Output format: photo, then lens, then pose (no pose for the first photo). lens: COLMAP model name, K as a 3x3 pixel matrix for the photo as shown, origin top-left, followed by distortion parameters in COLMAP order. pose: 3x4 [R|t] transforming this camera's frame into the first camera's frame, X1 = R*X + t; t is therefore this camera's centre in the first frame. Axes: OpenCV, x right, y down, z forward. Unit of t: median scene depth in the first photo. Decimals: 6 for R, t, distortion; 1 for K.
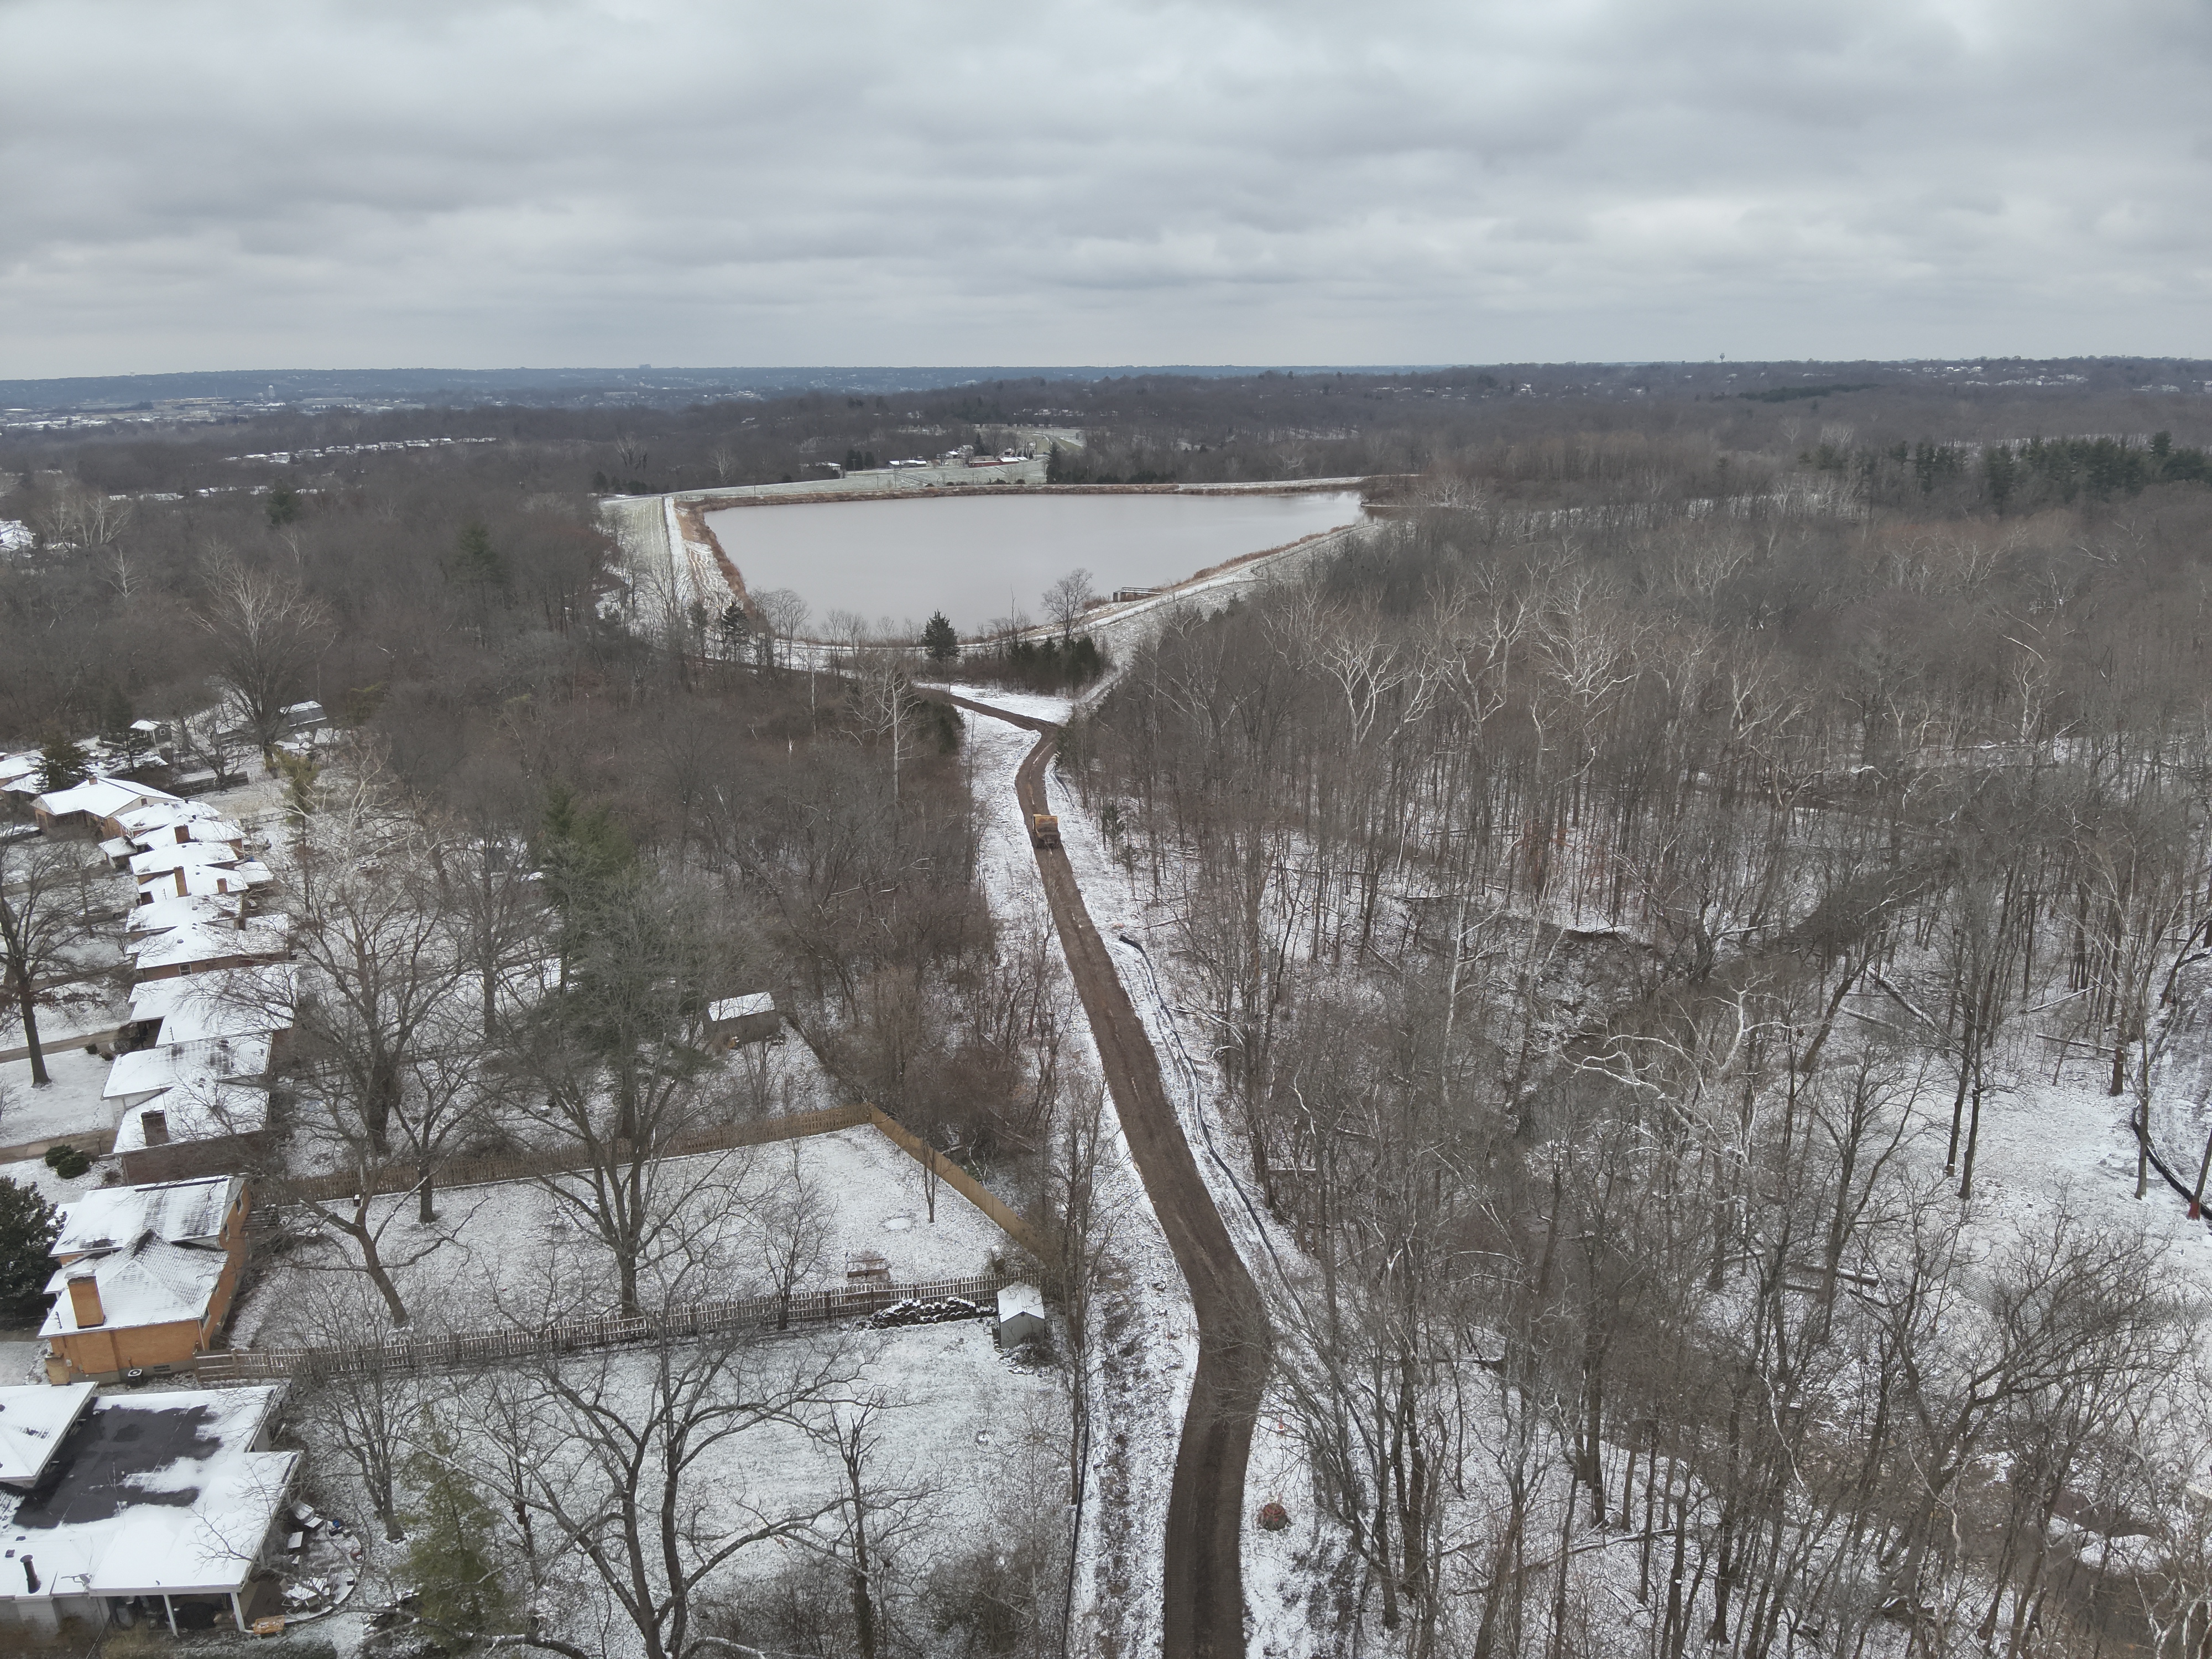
lens RADIAL K [[1587.5, 0, 1105.7], [0, 1587.5, 843.4], [0, 0, 1]] dist [0.130931, -0.239628]
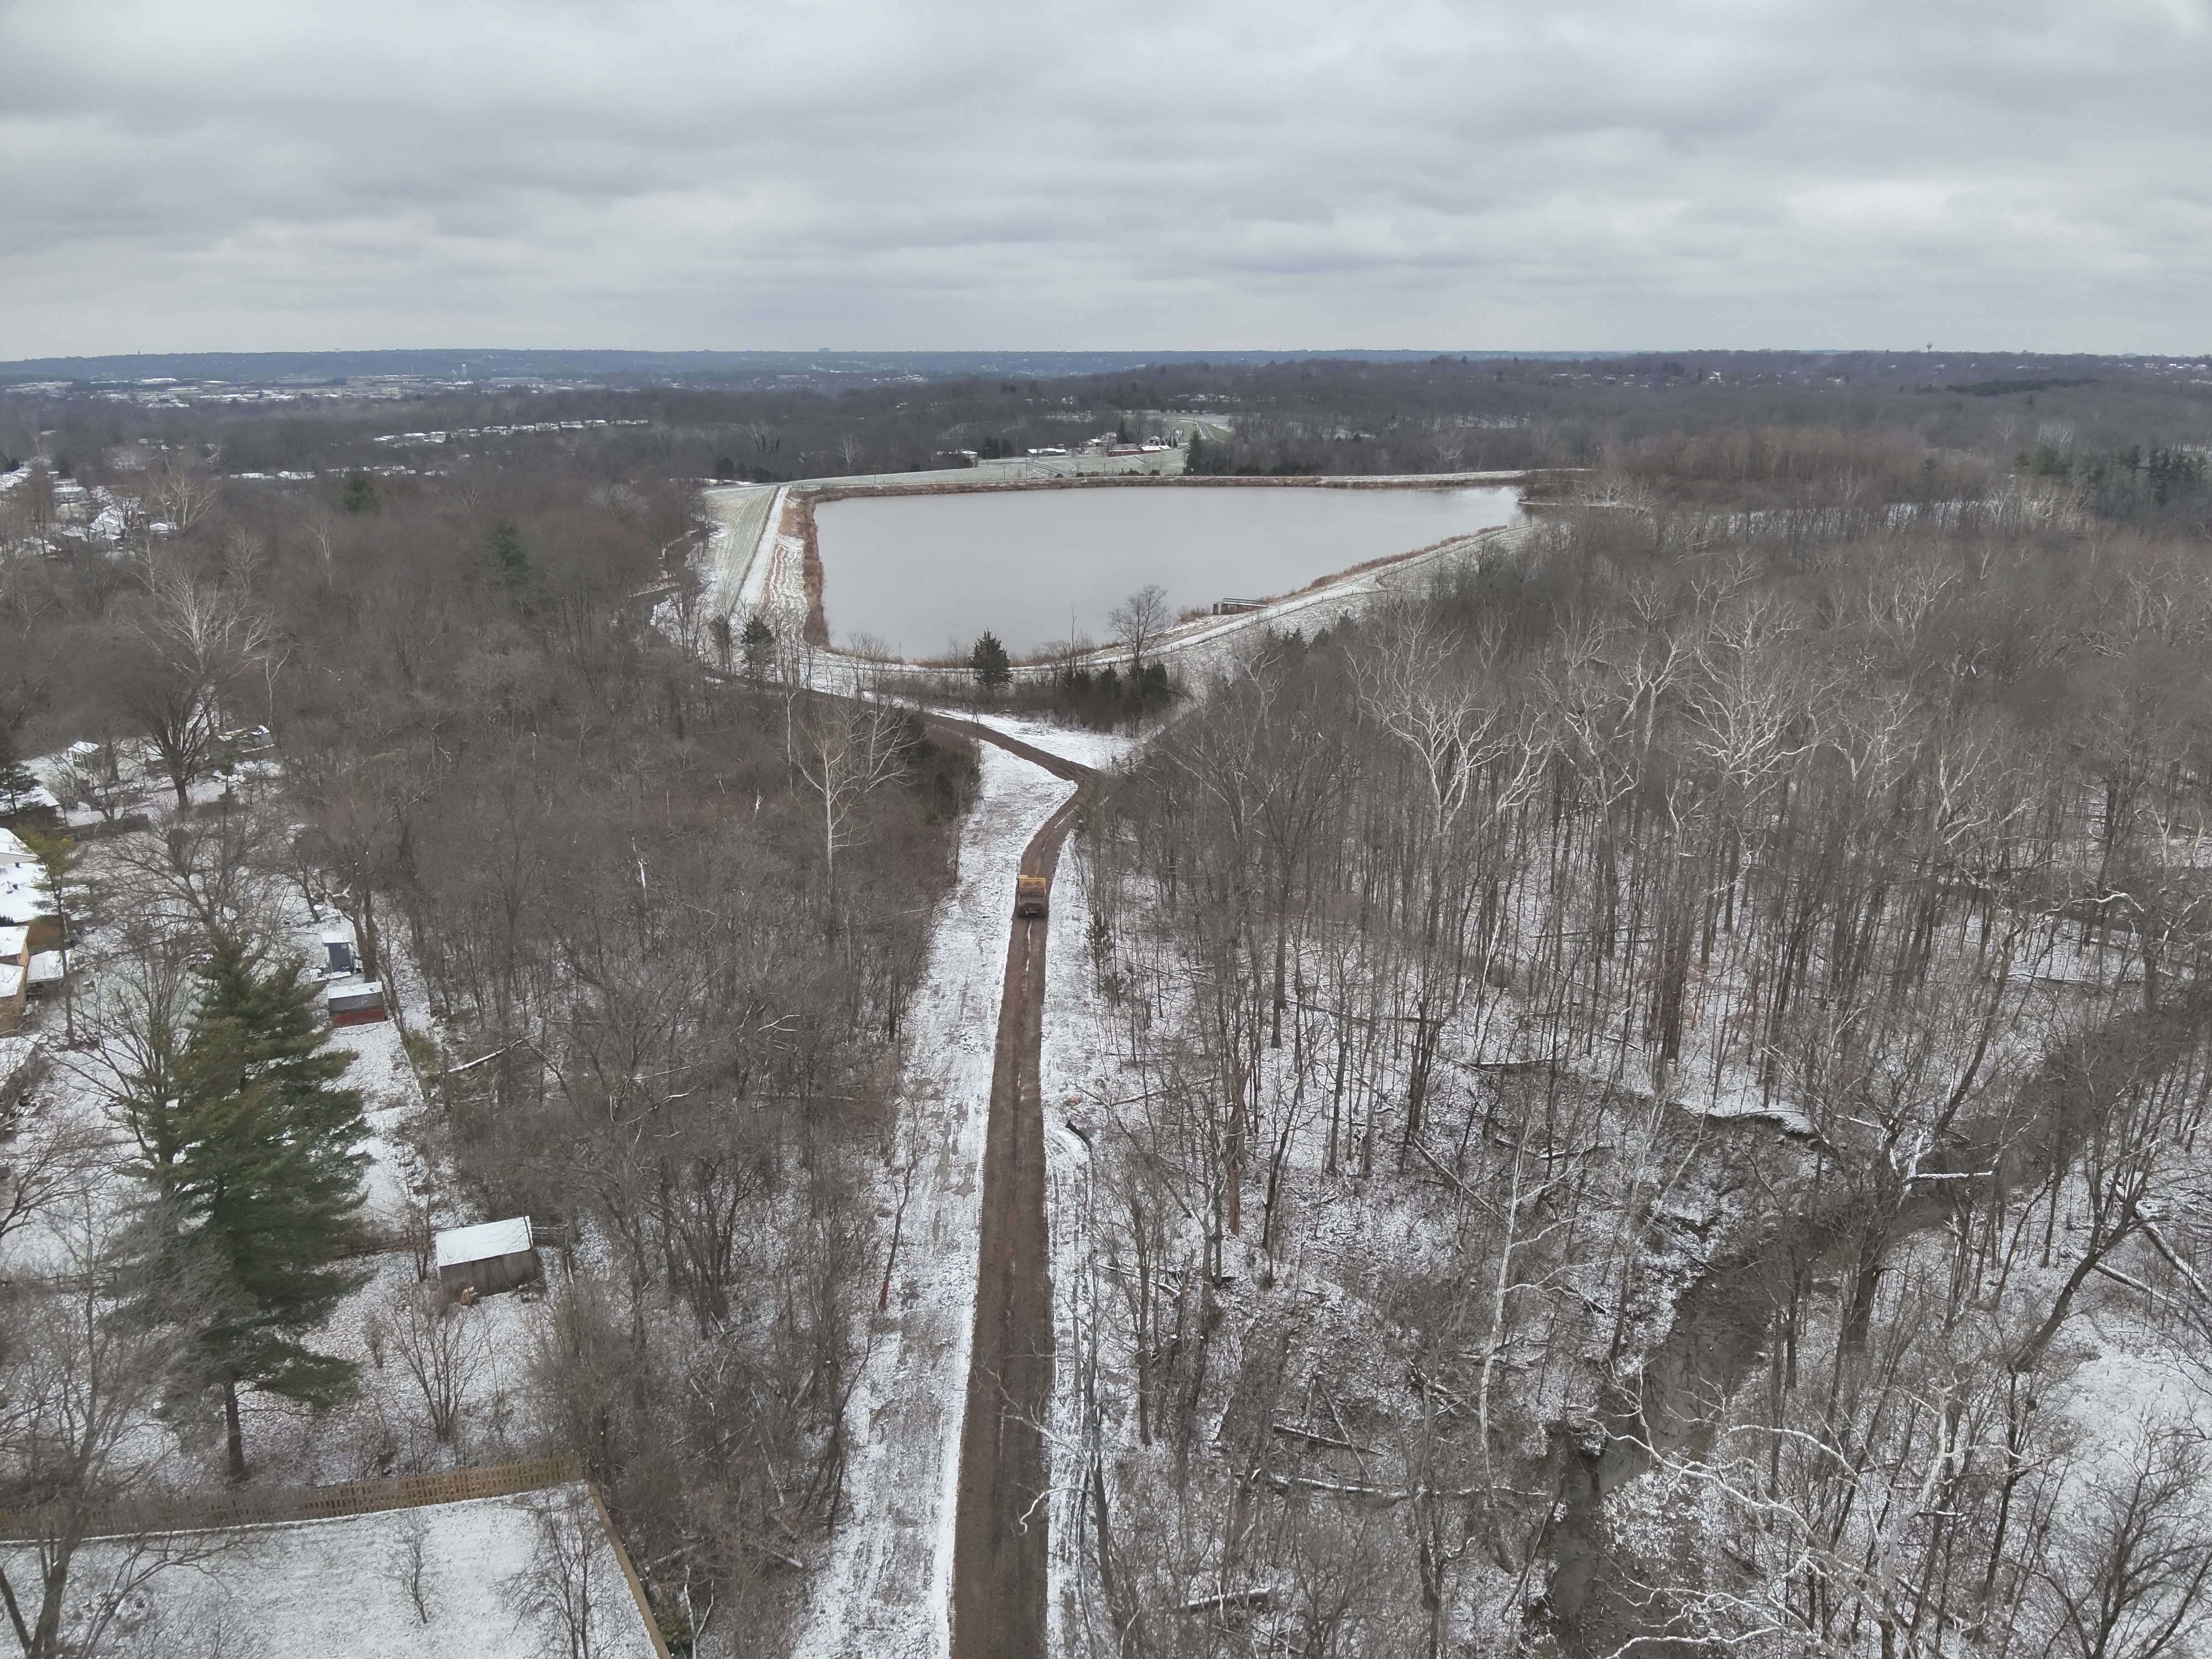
lens RADIAL K [[1592.7, 0, 1106.0], [0, 1592.7, 829.5], [0, 0, 1]] dist [0.122685, -0.224967]
pose [[0.994651, 0.034854, -0.097230, 0.044031], [-0.034846, 0.999391, 0.001782, -0.036820], [0.097233, 0.001615, 0.995260, 0.122075]]
